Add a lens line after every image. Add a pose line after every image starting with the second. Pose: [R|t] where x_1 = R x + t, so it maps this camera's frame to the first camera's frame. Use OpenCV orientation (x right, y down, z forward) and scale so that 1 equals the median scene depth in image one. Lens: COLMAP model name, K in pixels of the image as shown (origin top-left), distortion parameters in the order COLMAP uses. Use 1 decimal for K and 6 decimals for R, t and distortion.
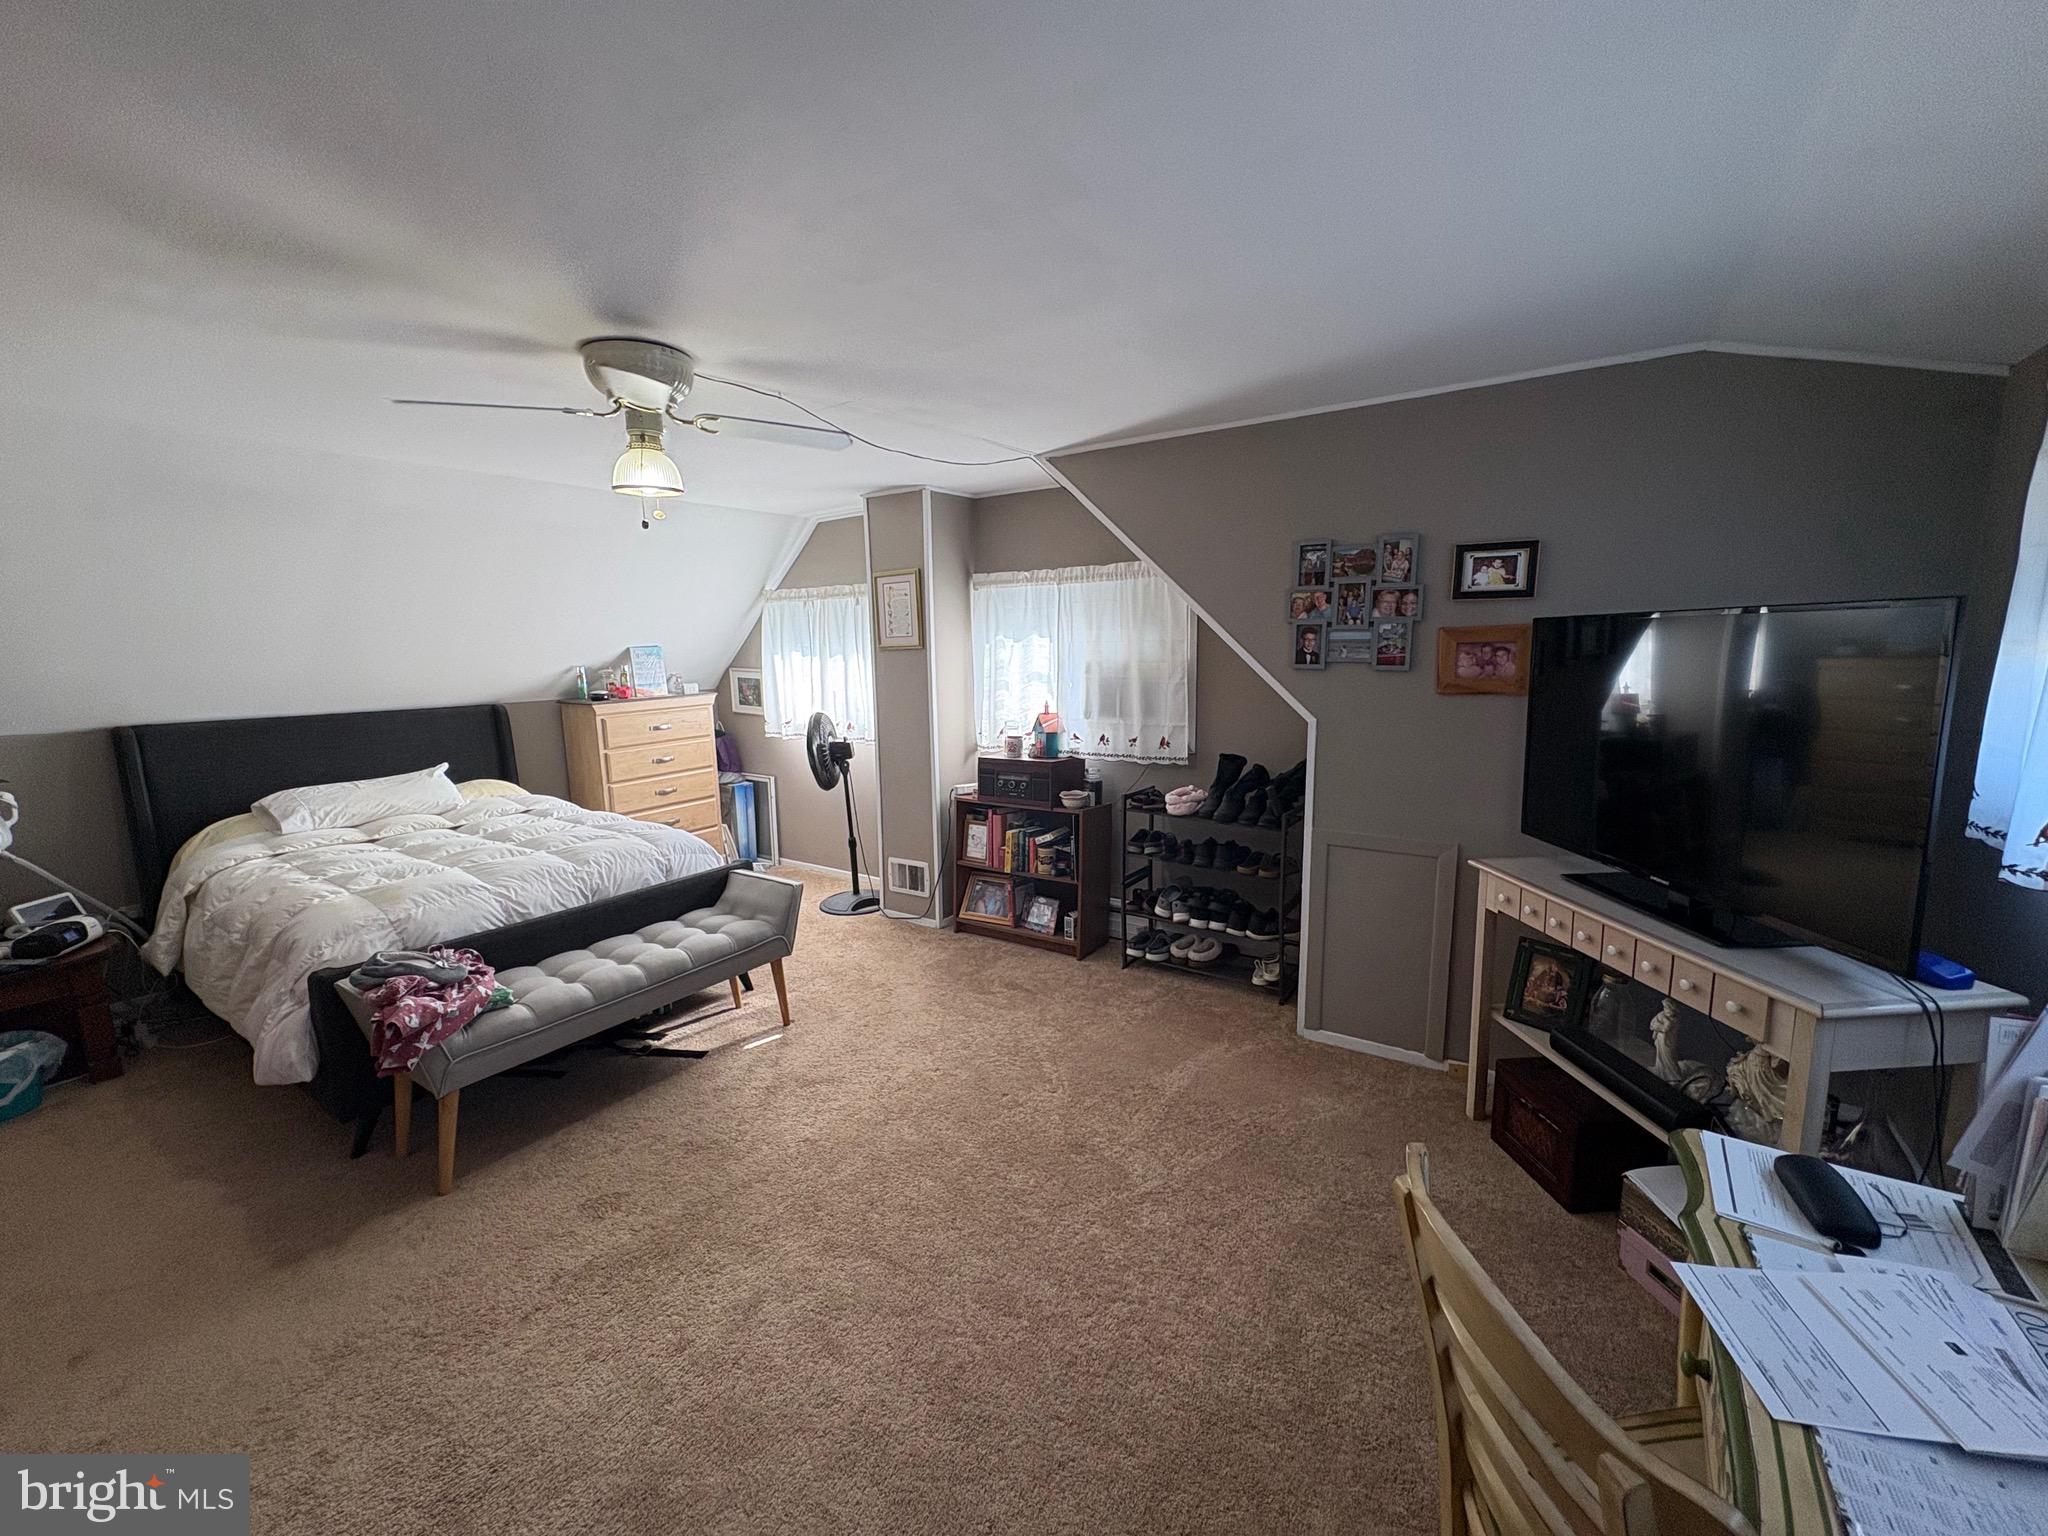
lens RADIAL K [[822.0, 0, 1024.2], [0, 822.0, 766.6], [0, 0, 1]] dist [0.001050, 0.000167]
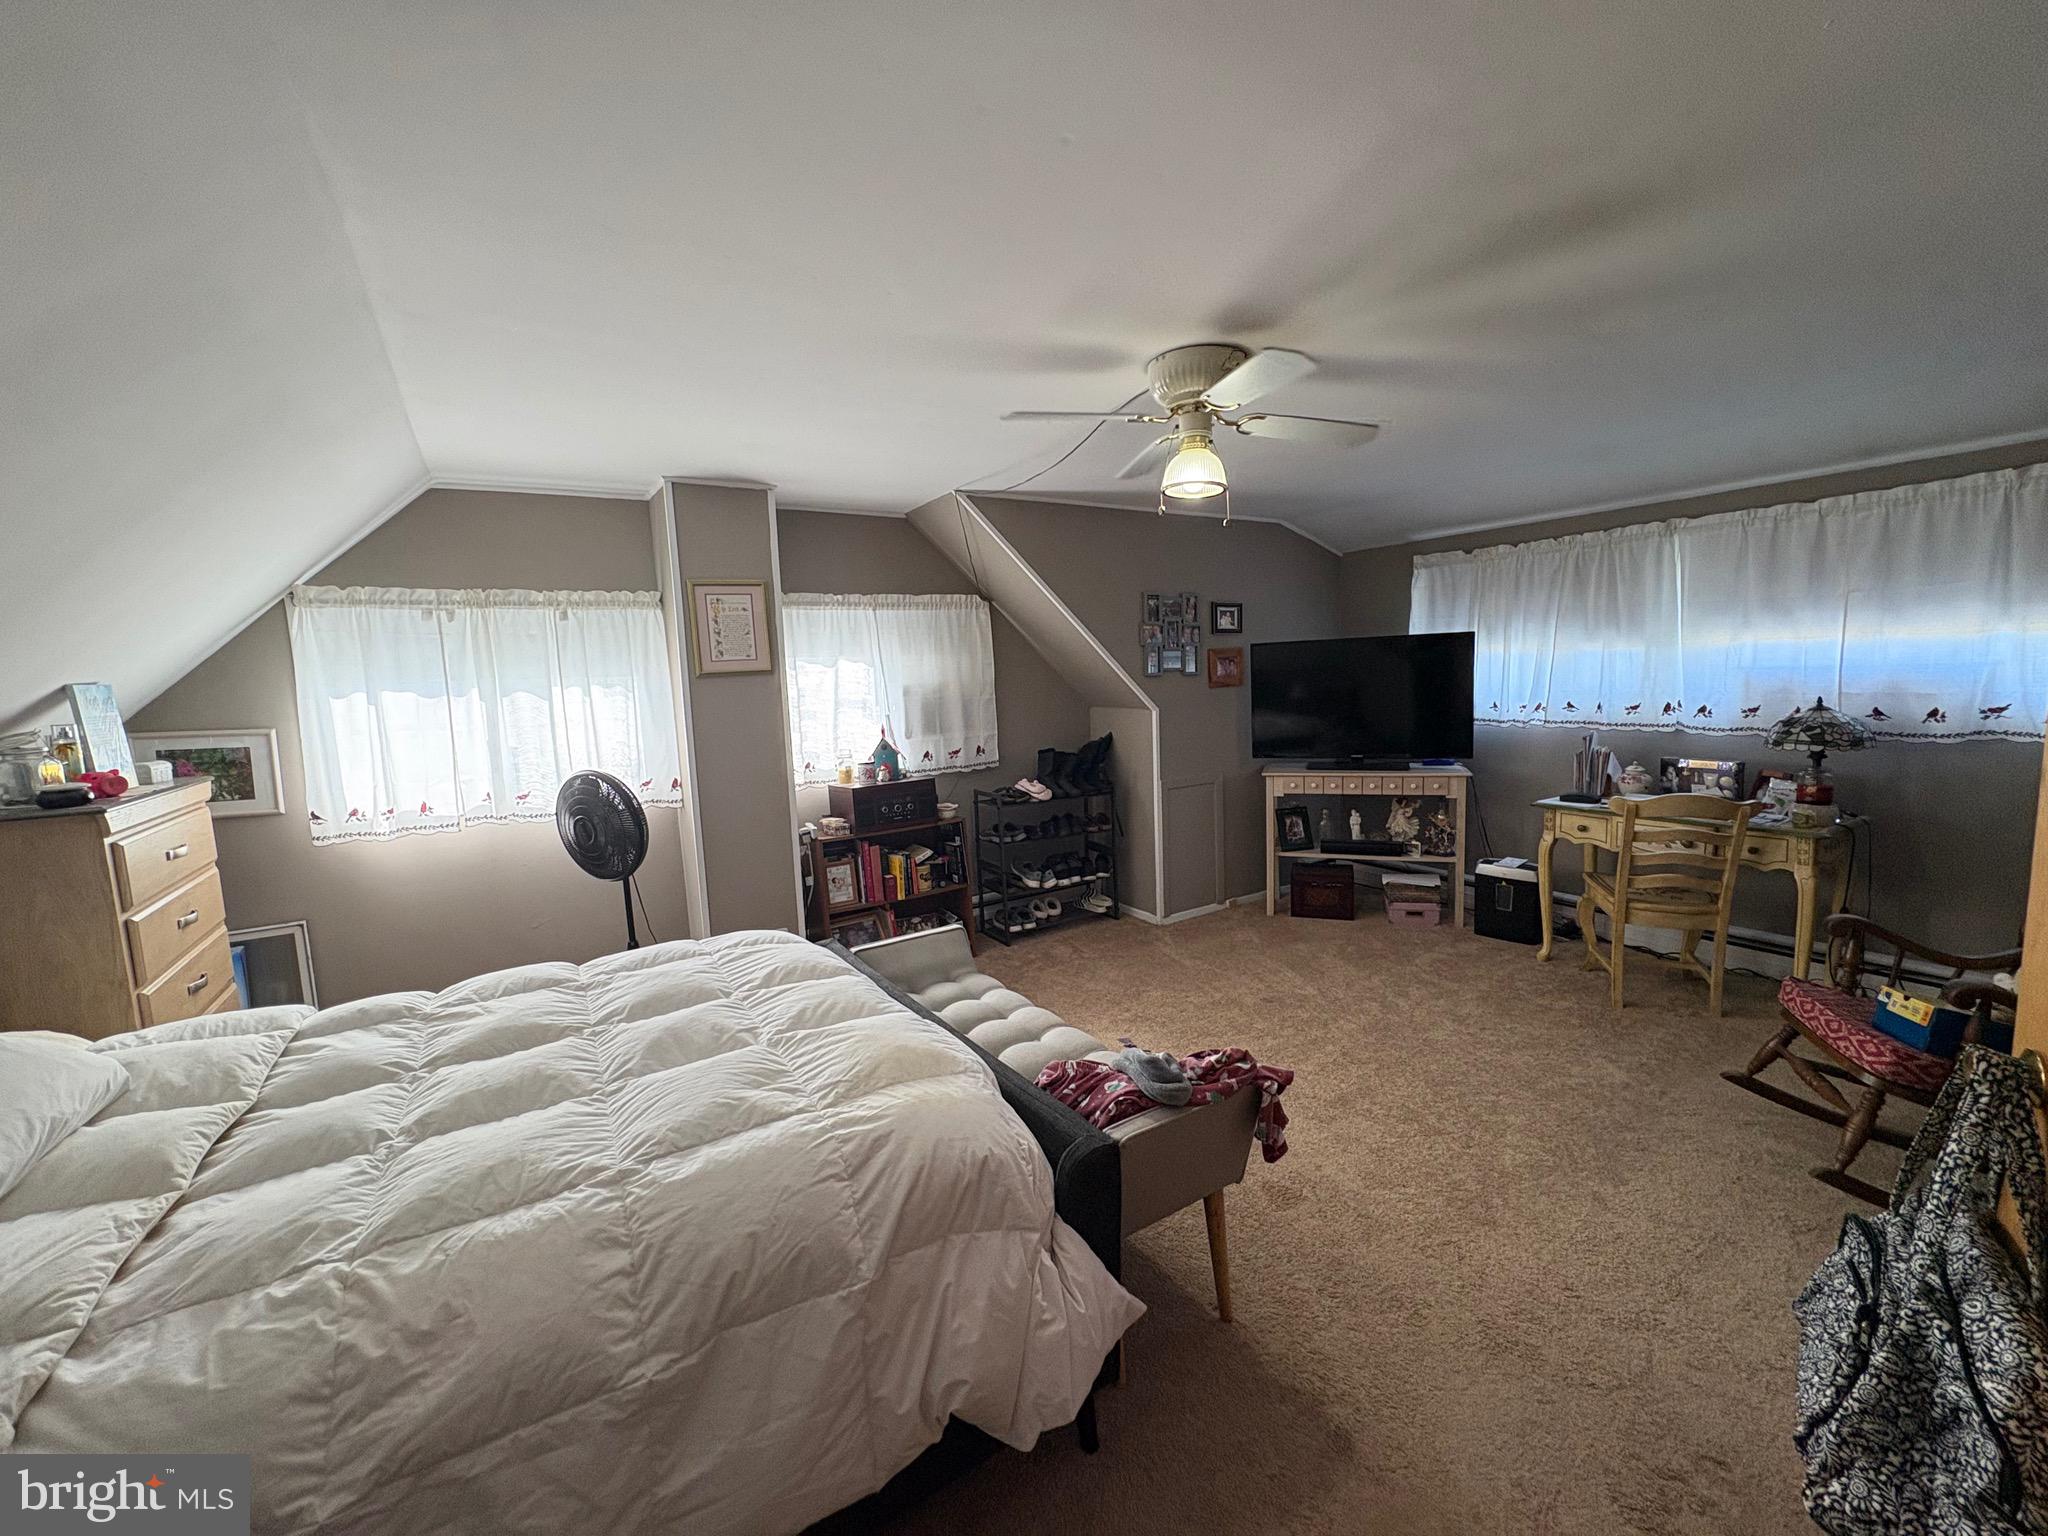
lens RADIAL K [[822.0, 0, 1017.6], [0, 822.0, 765.1], [0, 0, 1]] dist [0.001050, 0.000167]
pose [[0.404114, -0.099445, 0.909287, -0.871337], [0.173515, 0.984358, 0.030540, -0.035132], [-0.898101, 0.145433, 0.415048, 0.469423]]
